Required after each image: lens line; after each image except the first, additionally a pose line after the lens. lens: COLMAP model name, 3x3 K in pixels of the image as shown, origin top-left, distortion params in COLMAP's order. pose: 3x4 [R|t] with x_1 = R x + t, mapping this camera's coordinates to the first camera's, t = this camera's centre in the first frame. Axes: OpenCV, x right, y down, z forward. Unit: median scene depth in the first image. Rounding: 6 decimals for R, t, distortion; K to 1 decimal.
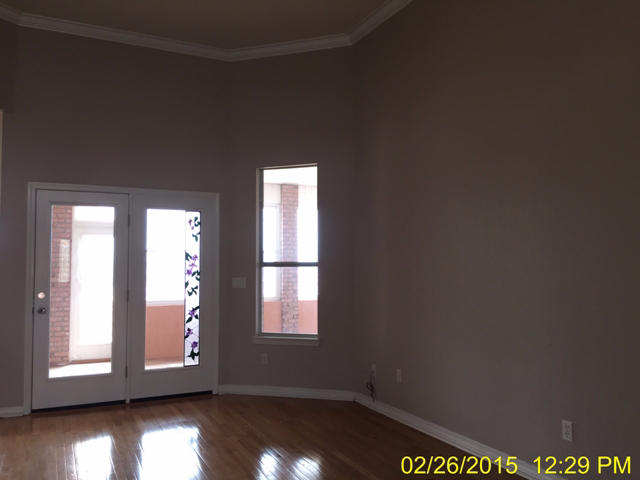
lens RADIAL K [[546.0, 0, 320.0], [0, 546.0, 240.0], [0, 0, 1]] dist [0.091015, -0.141143]
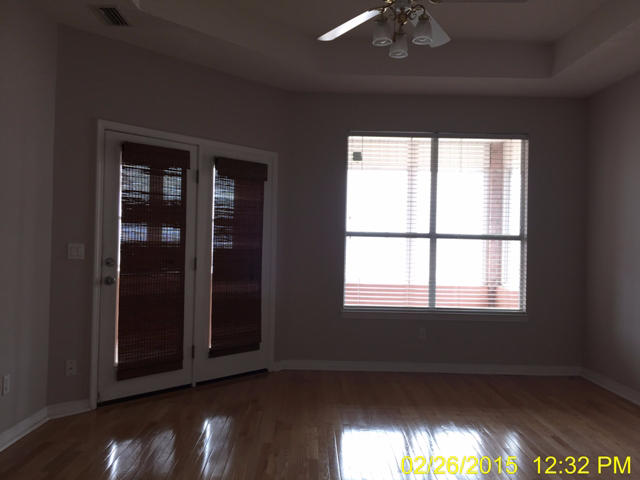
lens RADIAL K [[546.0, 0, 320.0], [0, 546.0, 240.0], [0, 0, 1]] dist [0.091015, -0.141143]
pose [[0.940471, 0.028355, 0.338689, -0.491966], [-0.048505, 0.997511, 0.051176, 0.011159], [-0.336395, -0.064557, 0.939506, 0.144639]]
